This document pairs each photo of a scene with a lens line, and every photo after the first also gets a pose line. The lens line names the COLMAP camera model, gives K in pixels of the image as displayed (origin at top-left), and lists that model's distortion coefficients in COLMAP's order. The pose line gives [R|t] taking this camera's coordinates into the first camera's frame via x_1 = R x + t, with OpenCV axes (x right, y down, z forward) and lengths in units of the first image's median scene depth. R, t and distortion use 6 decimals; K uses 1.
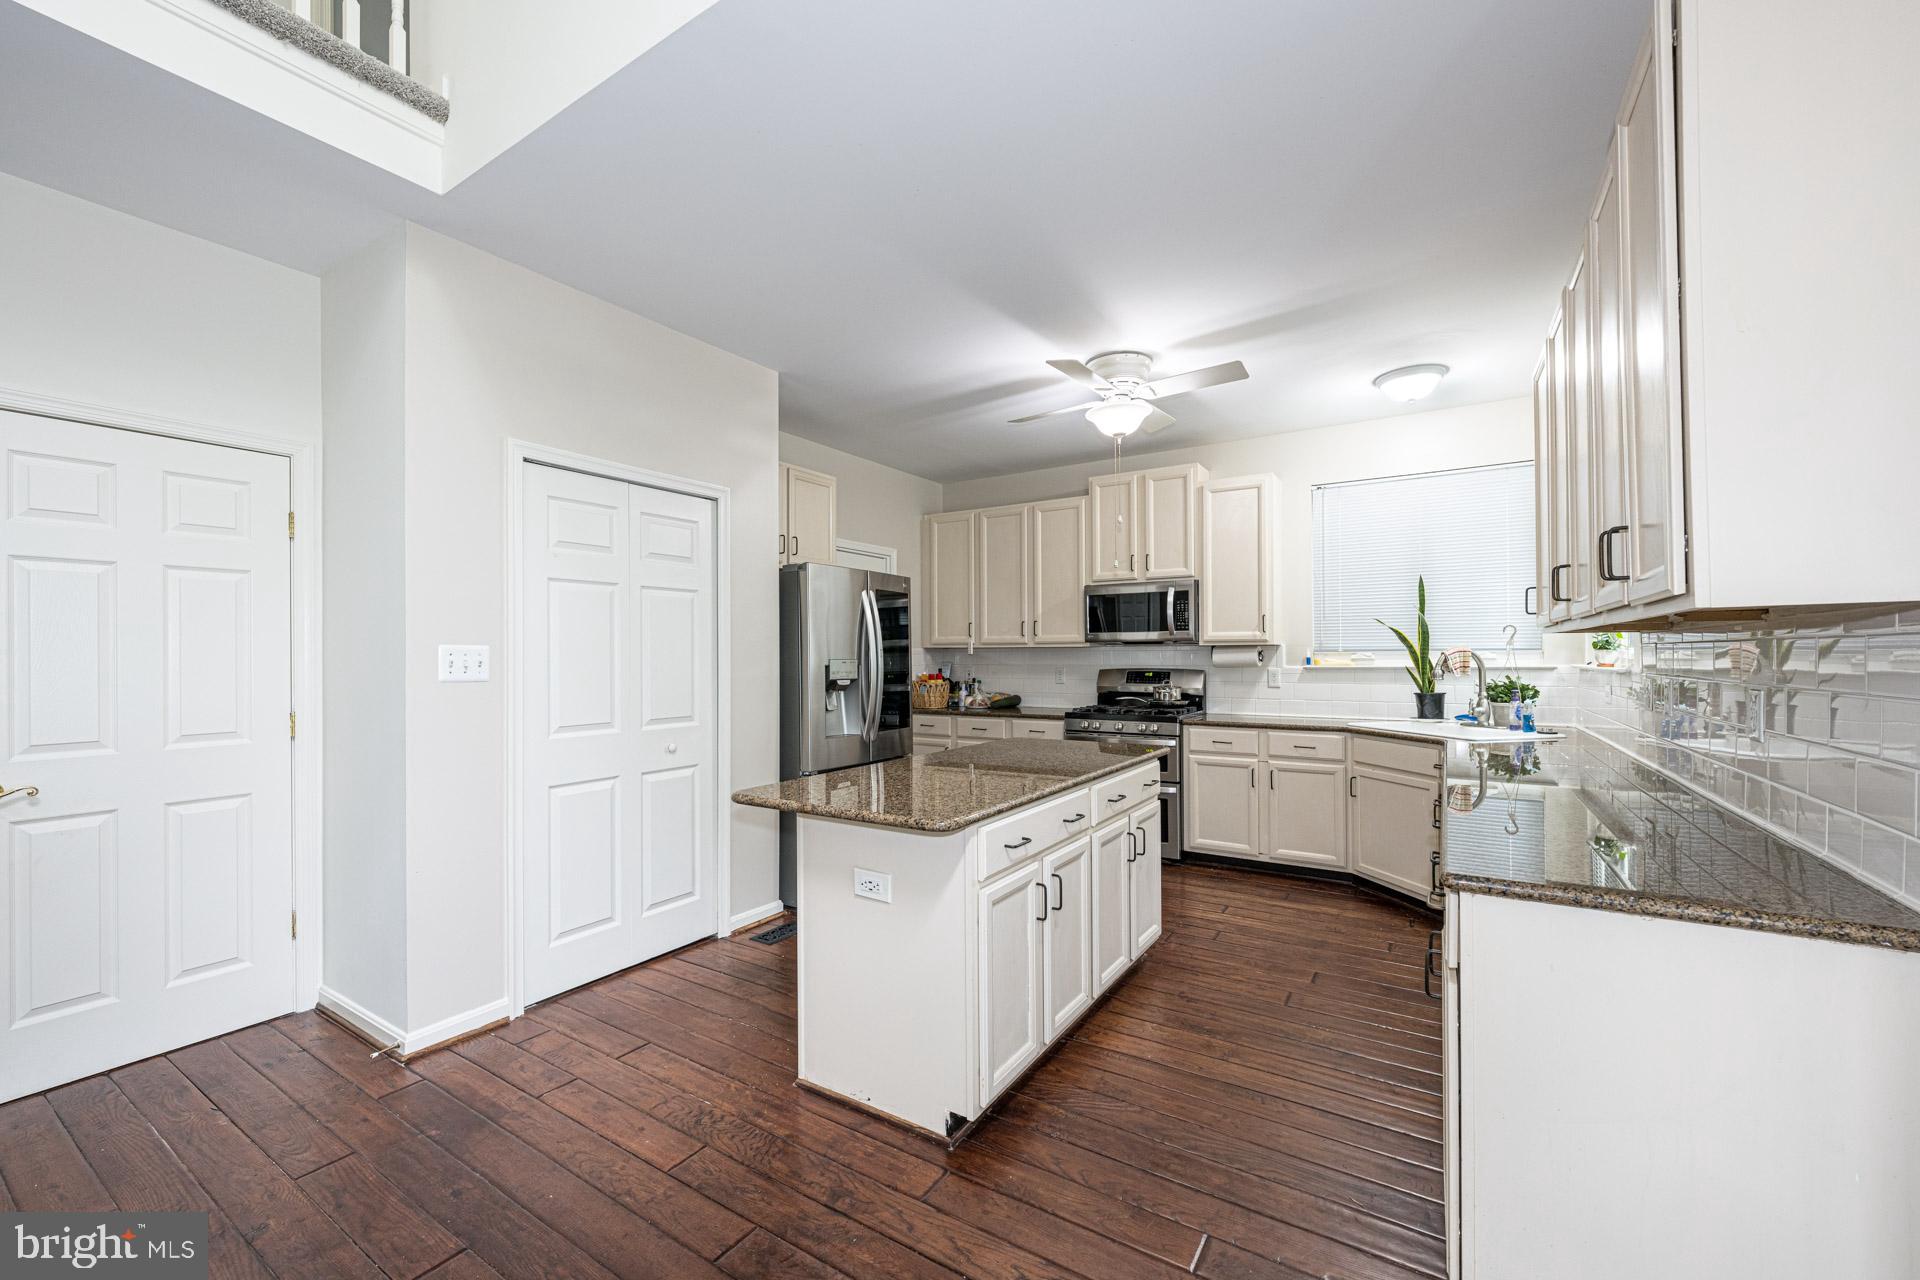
lens RADIAL K [[781.2, 0, 900.1], [0, 781.2, 651.1], [0, 0, 1]] dist [-0.000321, -0.000088]
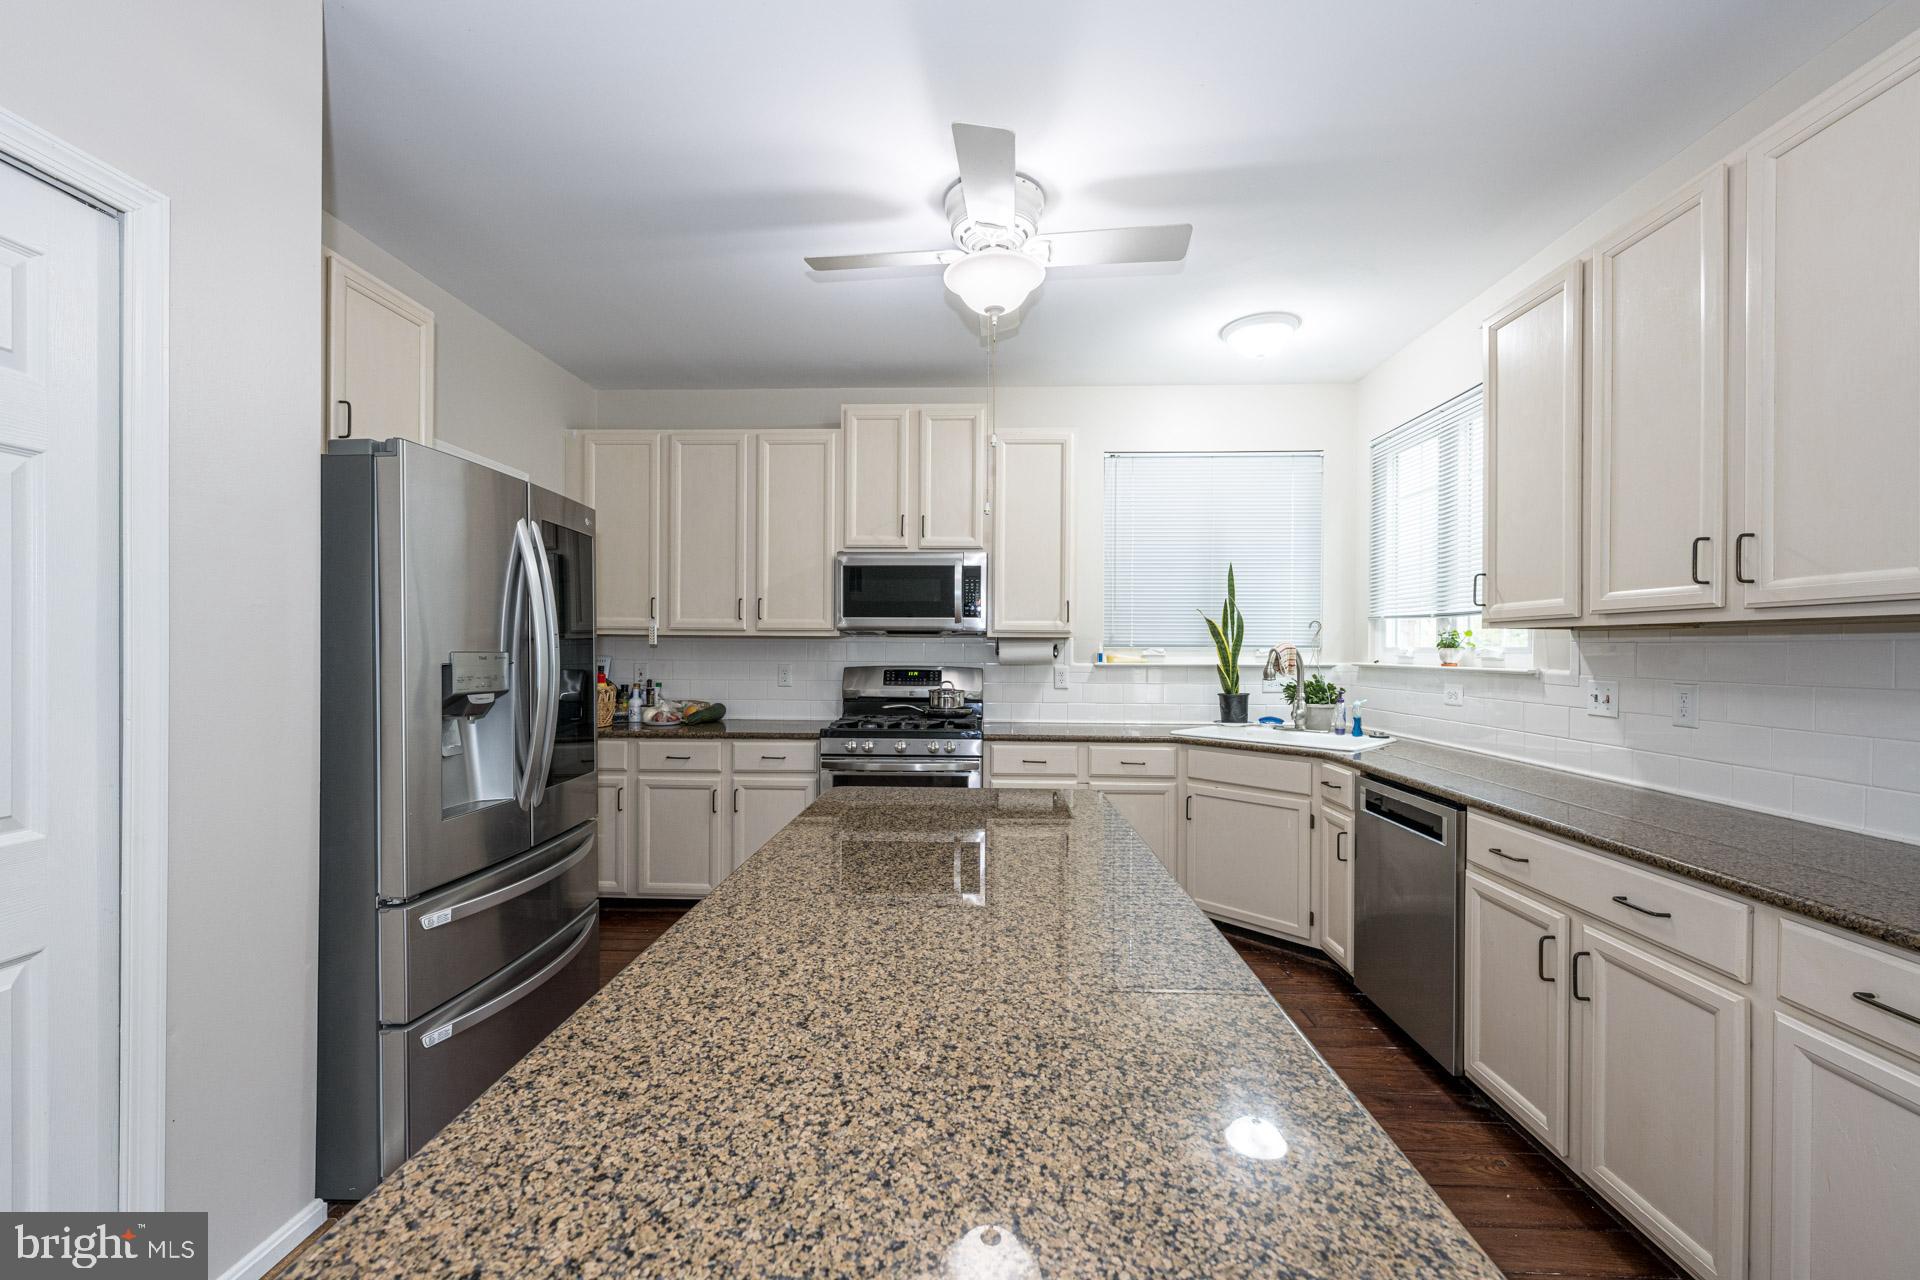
lens RADIAL K [[804.6, 0, 967.7], [0, 804.6, 650.8], [0, 0, 1]] dist [0.001008, -0.000300]
pose [[0.834362, 0.008026, 0.551159, -0.080316], [-0.013153, 0.999899, 0.005351, 0.002617], [-0.551061, -0.011714, 0.834383, 0.339562]]
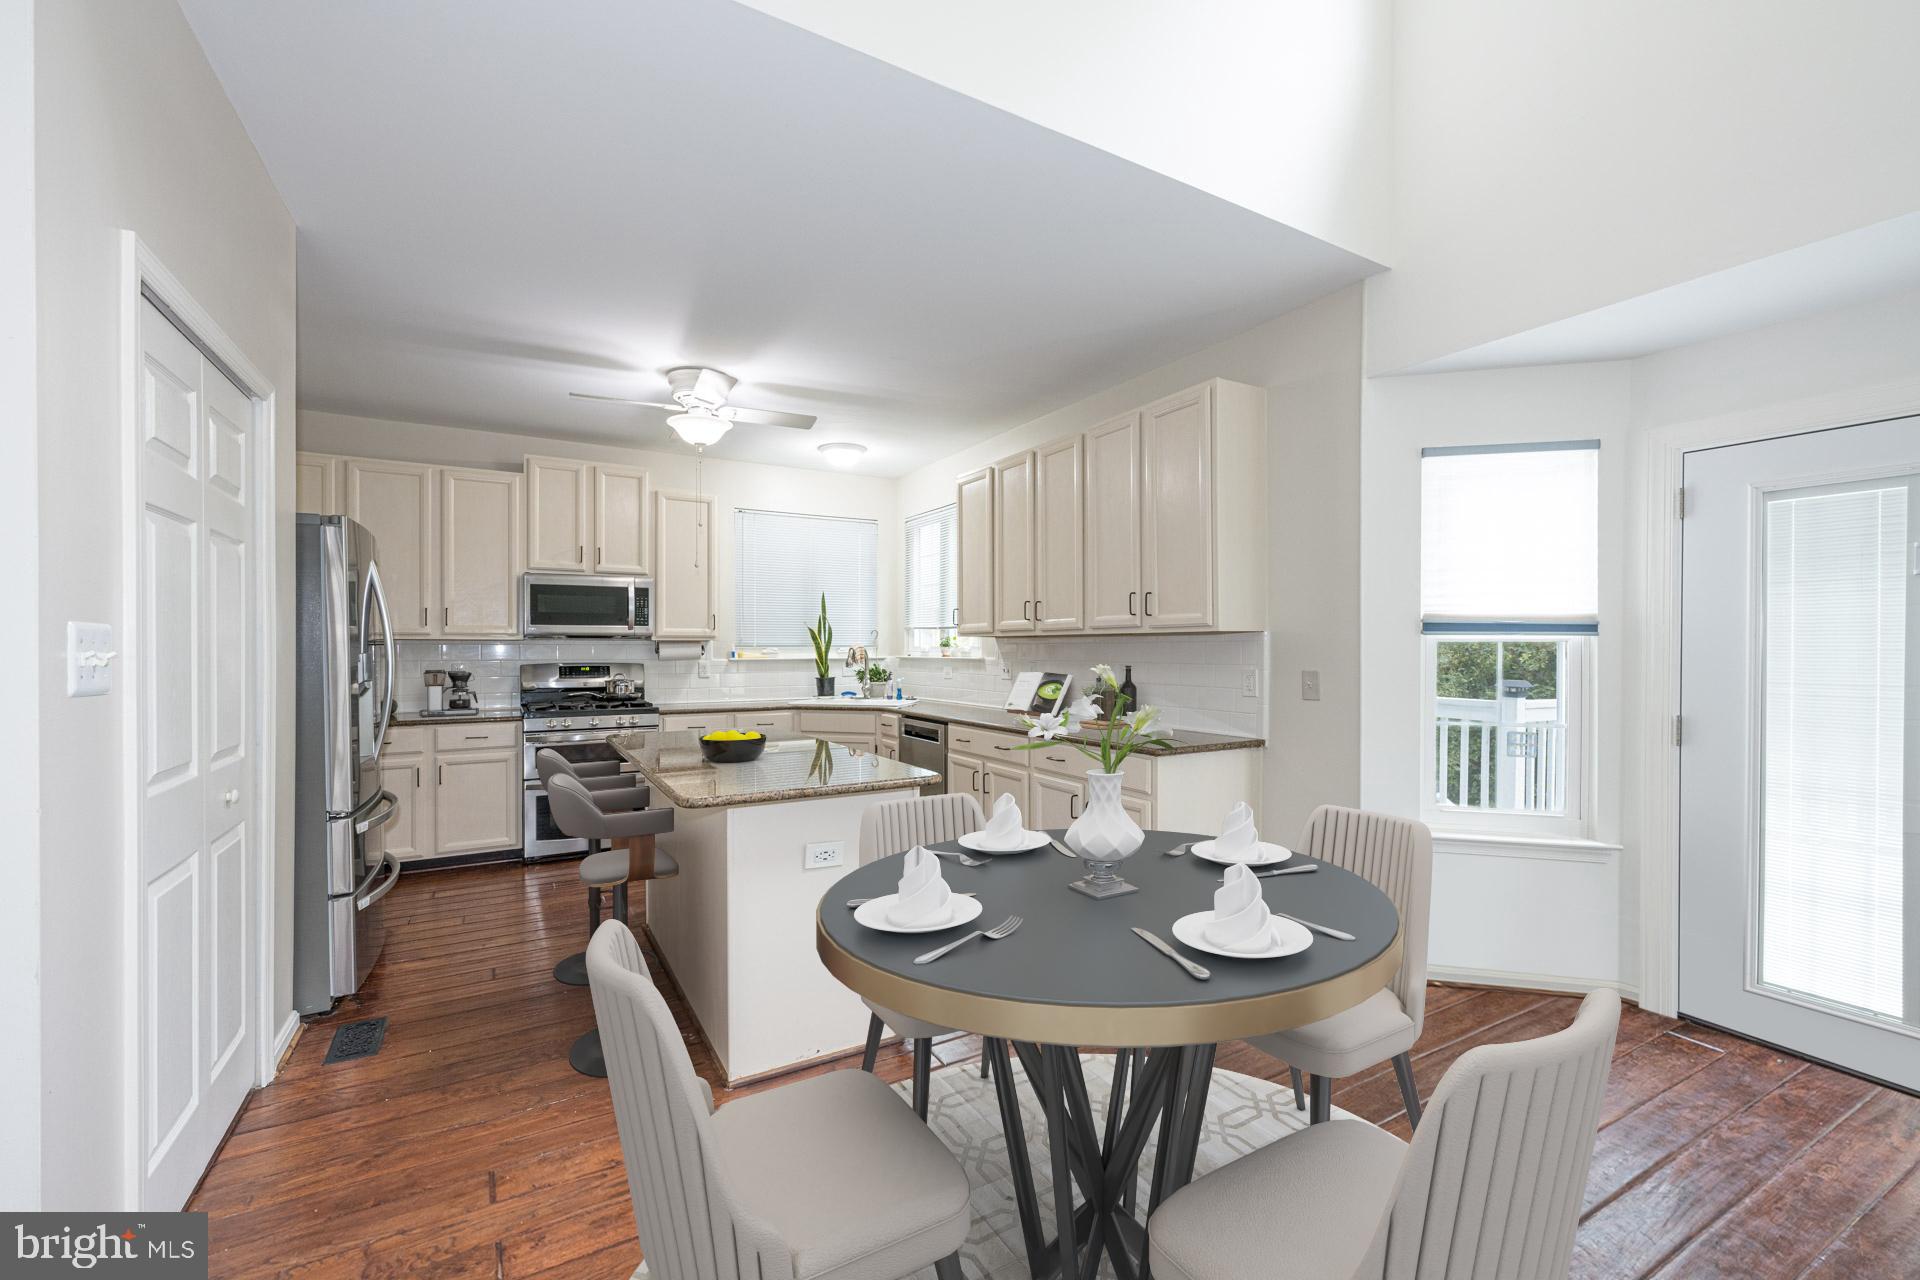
lens RADIAL K [[804.6, 0, 967.7], [0, 804.6, 650.8], [0, 0, 1]] dist [0.001008, -0.000300]
pose [[0.430884, 0.002003, 0.902405, -0.424414], [-0.006647, 0.999977, 0.000955, 0.003229], [-0.902383, -0.006410, 0.430888, 0.142495]]
